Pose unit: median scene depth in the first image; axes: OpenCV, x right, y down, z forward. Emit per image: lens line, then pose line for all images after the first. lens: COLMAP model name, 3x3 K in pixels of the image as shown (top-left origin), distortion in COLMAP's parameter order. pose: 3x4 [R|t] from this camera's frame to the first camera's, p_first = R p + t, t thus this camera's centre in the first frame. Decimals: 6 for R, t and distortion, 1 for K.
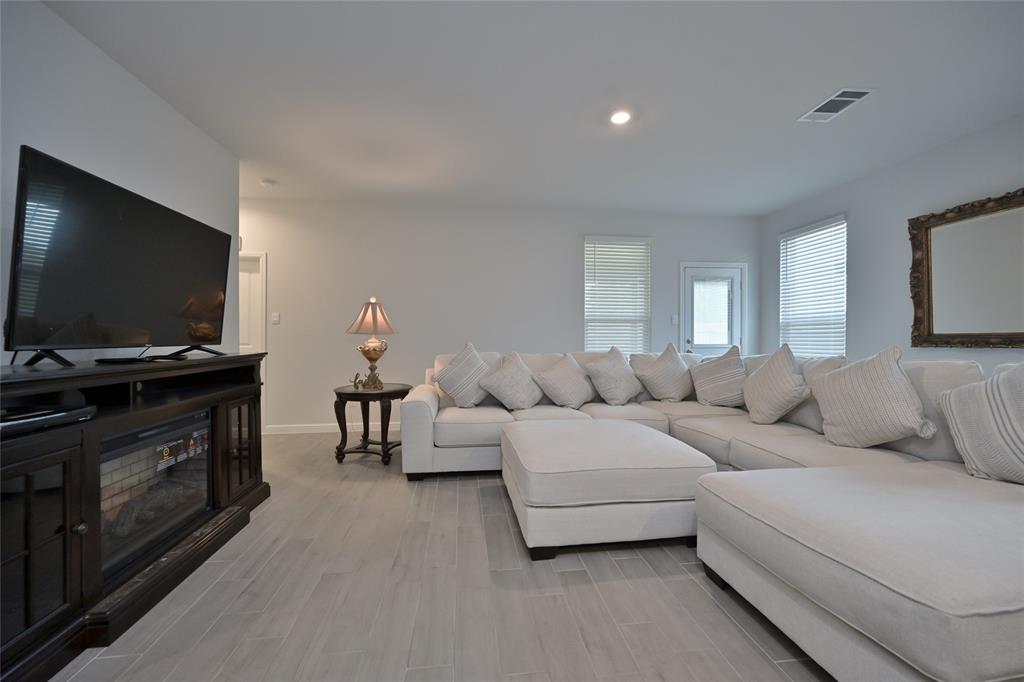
lens RADIAL K [[403.8, 0, 509.7], [0, 403.8, 339.7], [0, 0, 1]] dist [-0.001146, 0.000564]
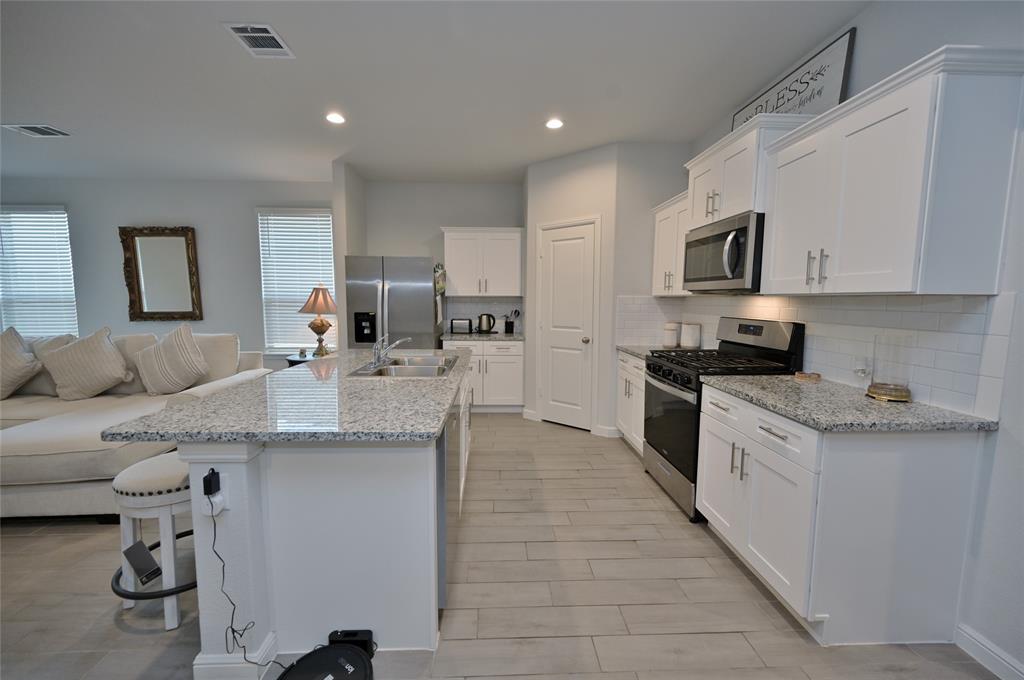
lens RADIAL K [[404.3, 0, 509.3], [0, 404.3, 338.2], [0, 0, 1]] dist [0.000982, -0.000633]
pose [[0.079243, -0.095941, 0.992228, -0.286091], [0.002874, 0.995376, 0.096016, -0.054349], [-0.996851, -0.004757, 0.079153, -0.412488]]
